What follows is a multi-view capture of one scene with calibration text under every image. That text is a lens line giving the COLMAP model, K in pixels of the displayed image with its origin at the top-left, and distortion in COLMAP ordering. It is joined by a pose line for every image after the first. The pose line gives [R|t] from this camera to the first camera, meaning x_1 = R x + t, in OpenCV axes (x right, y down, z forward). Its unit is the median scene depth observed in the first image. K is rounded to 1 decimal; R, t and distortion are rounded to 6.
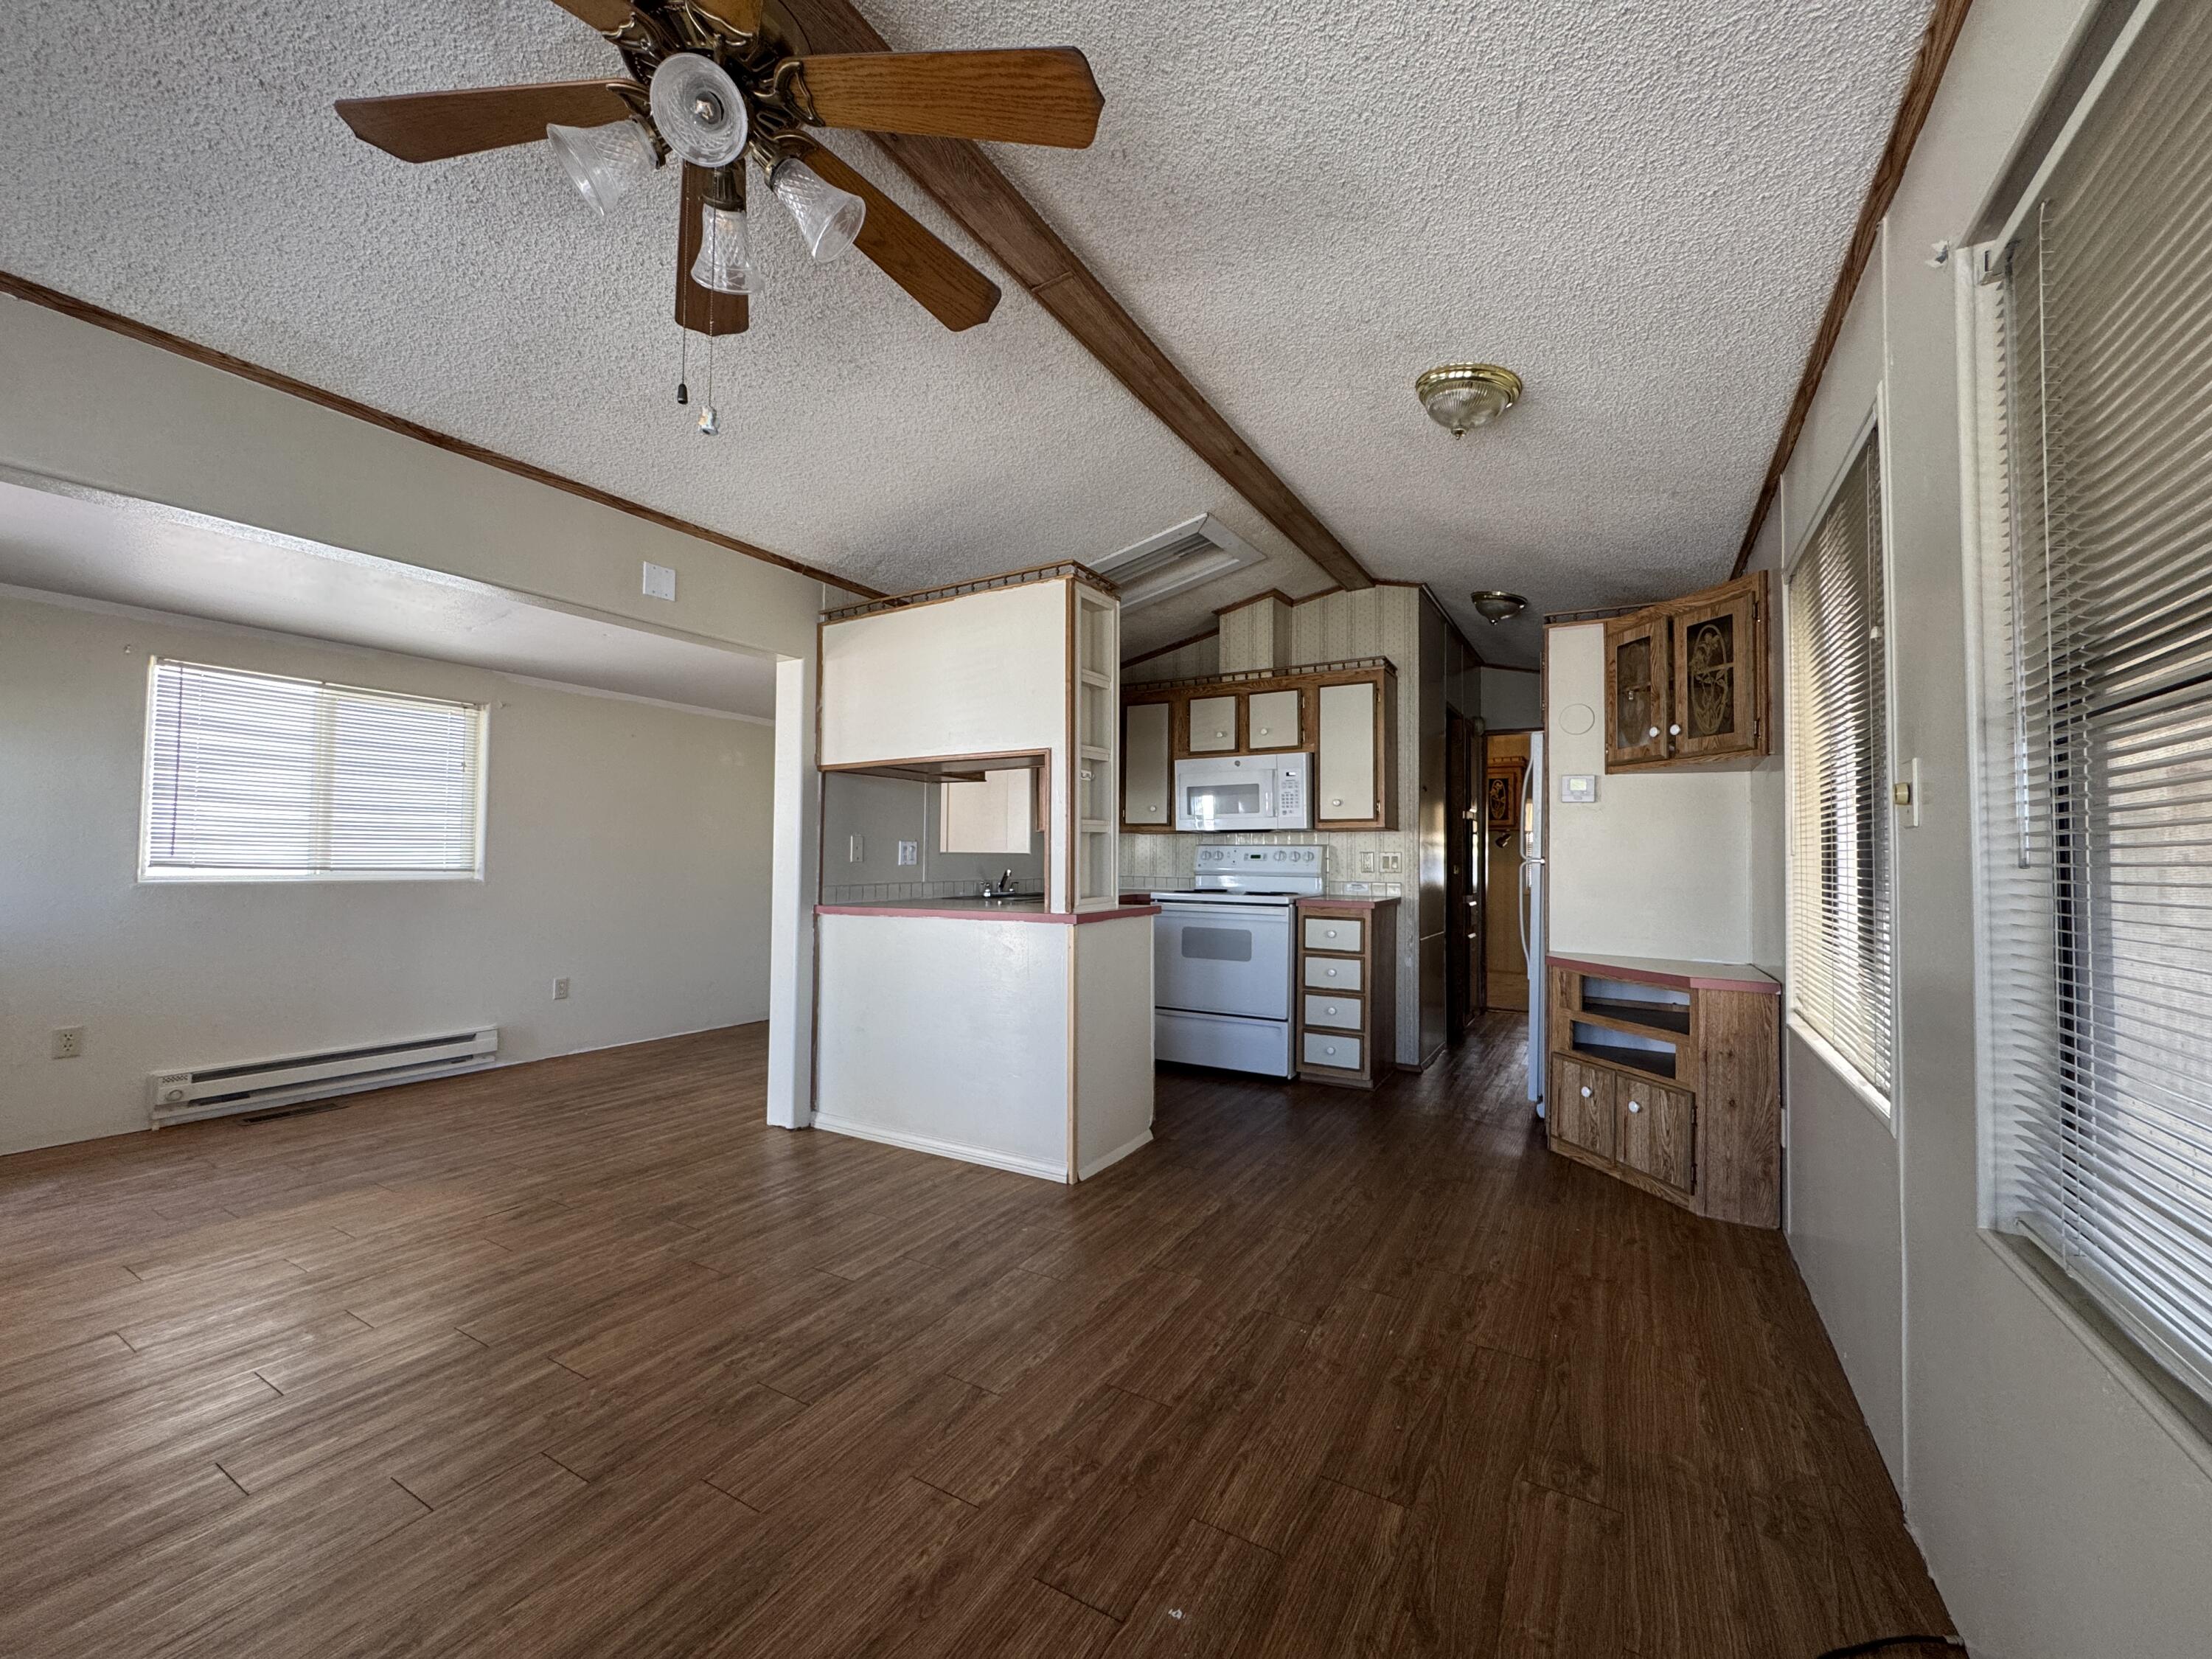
lens RADIAL K [[884.2, 0, 1109.1], [0, 884.2, 834.9], [0, 0, 1]] dist [-0.000804, -0.000136]
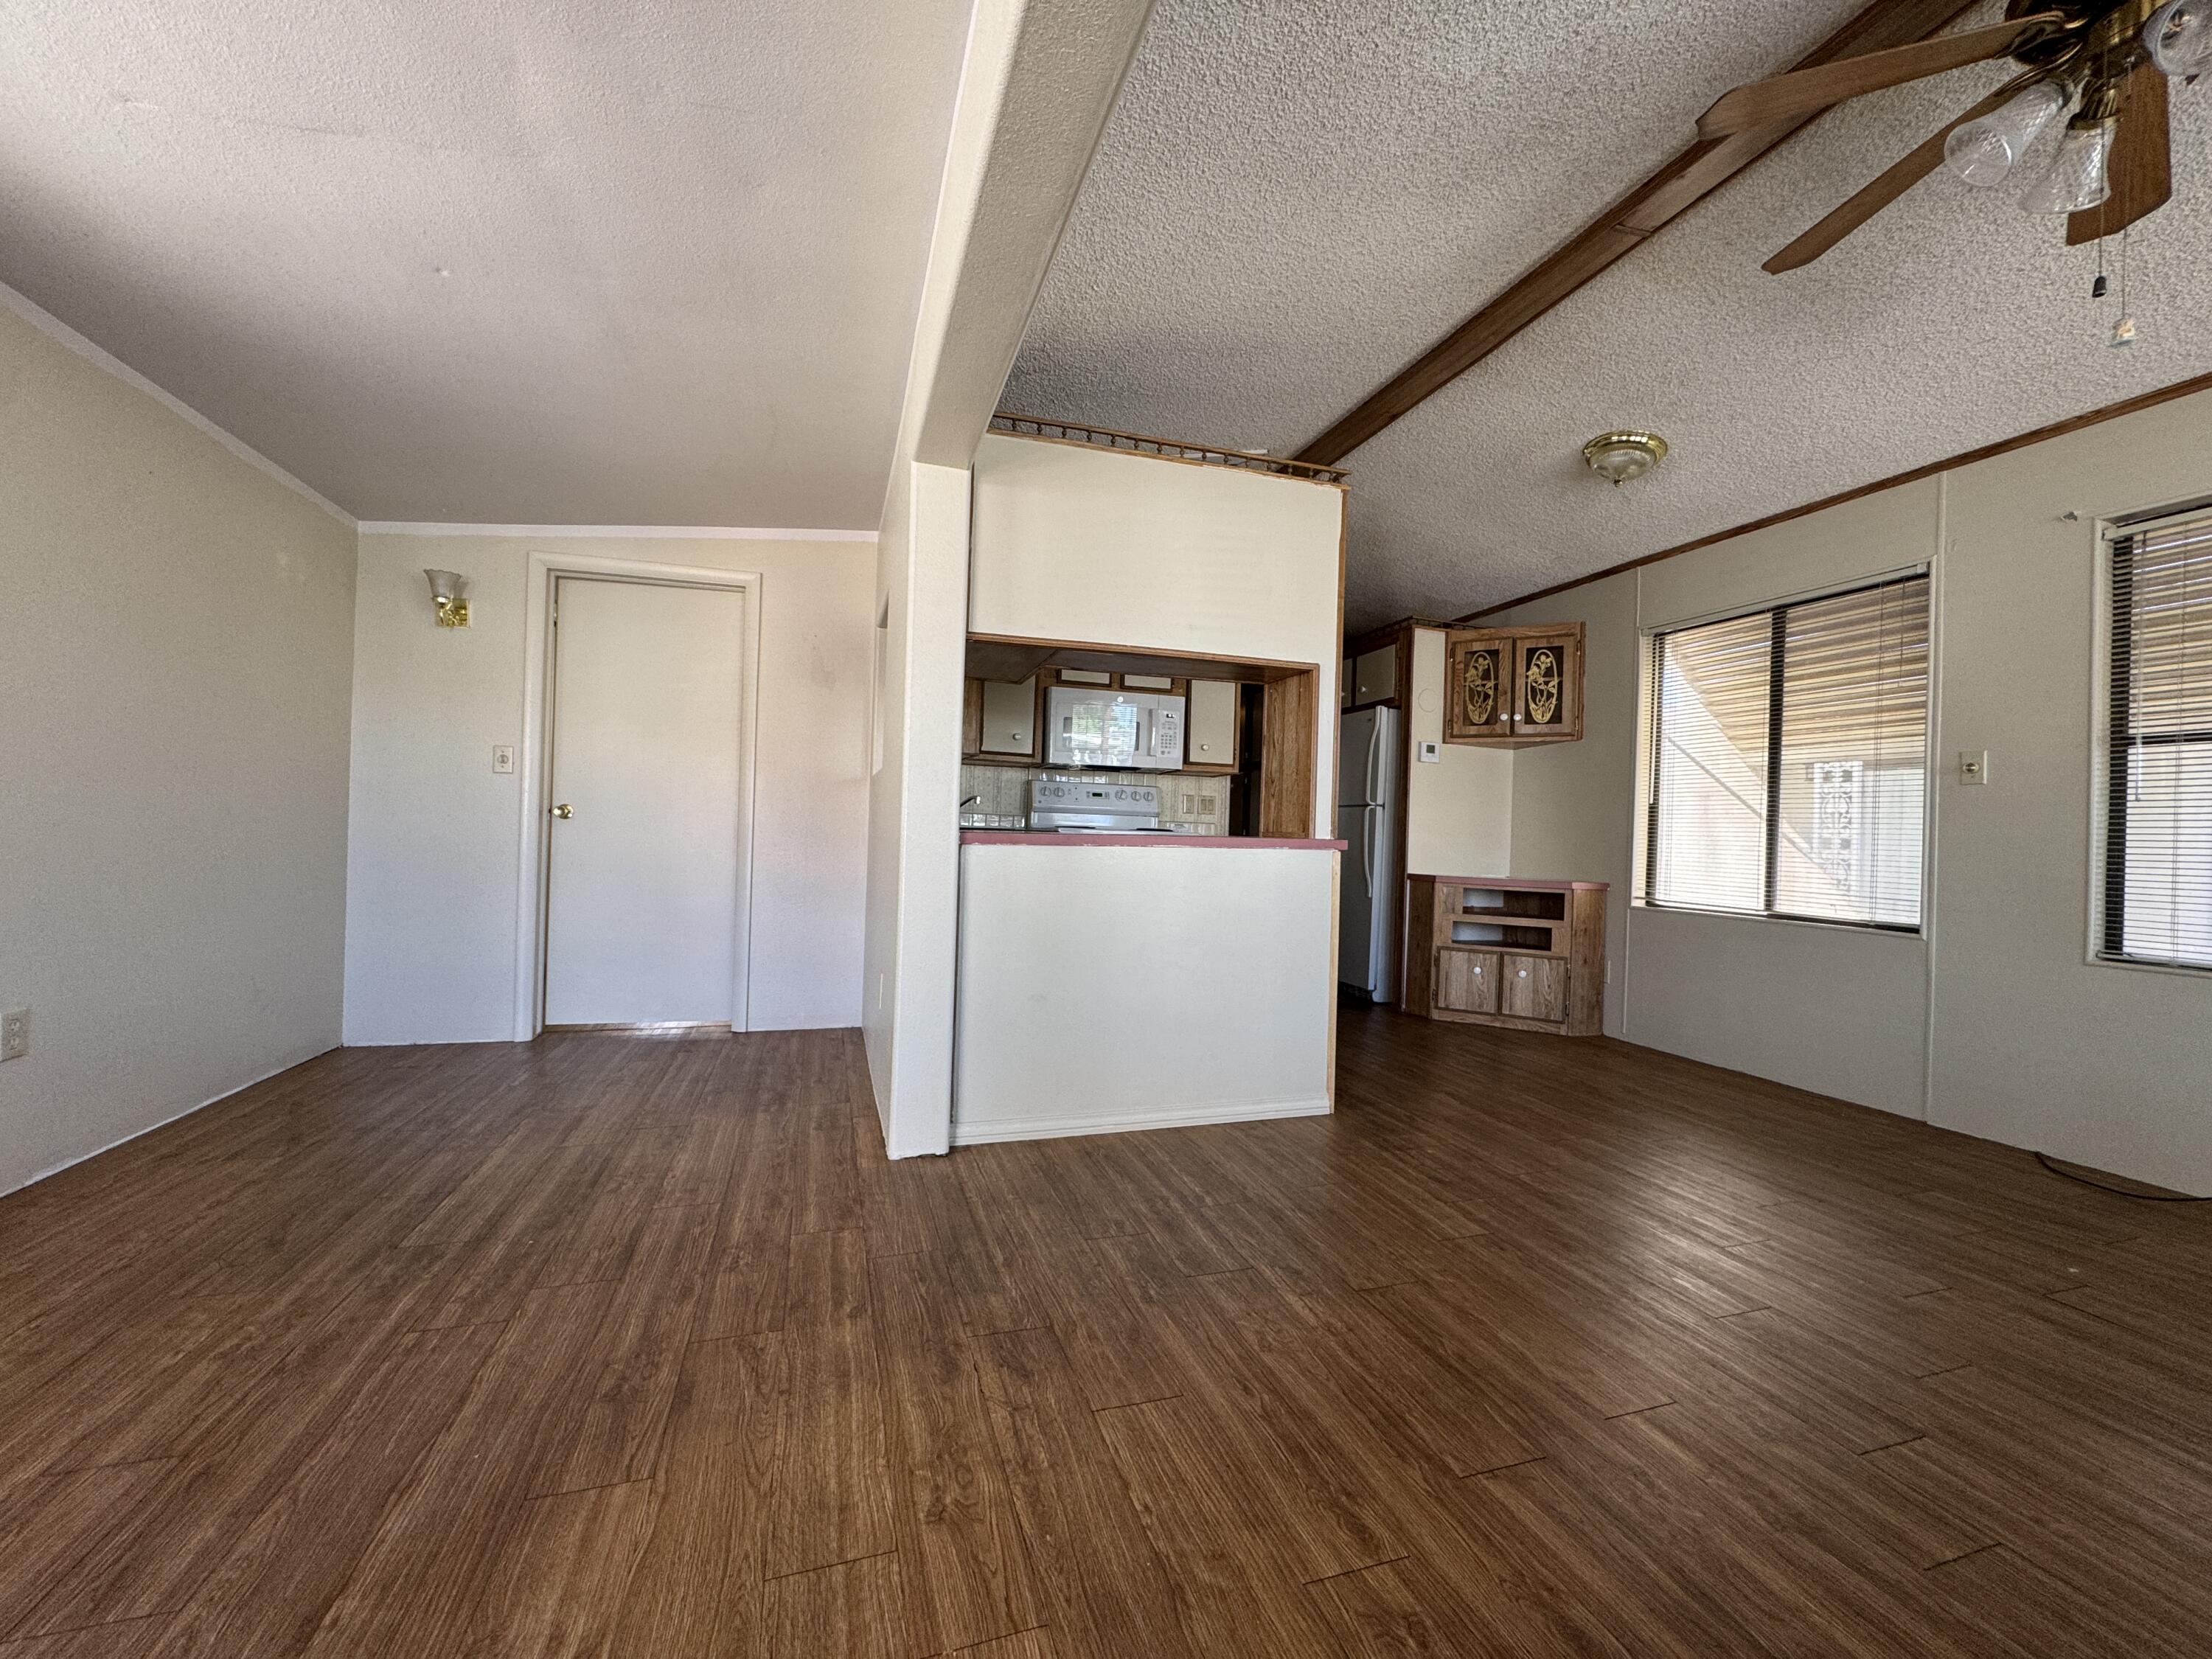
lens RADIAL K [[884.2, 0, 1111.6], [0, 884.2, 831.4], [0, 0, 1]] dist [-0.000804, -0.000136]
pose [[0.665402, 0.013903, 0.746355, -0.912705], [-0.046305, 0.998670, 0.022679, 0.068876], [-0.745047, -0.049650, 0.665161, 0.527261]]
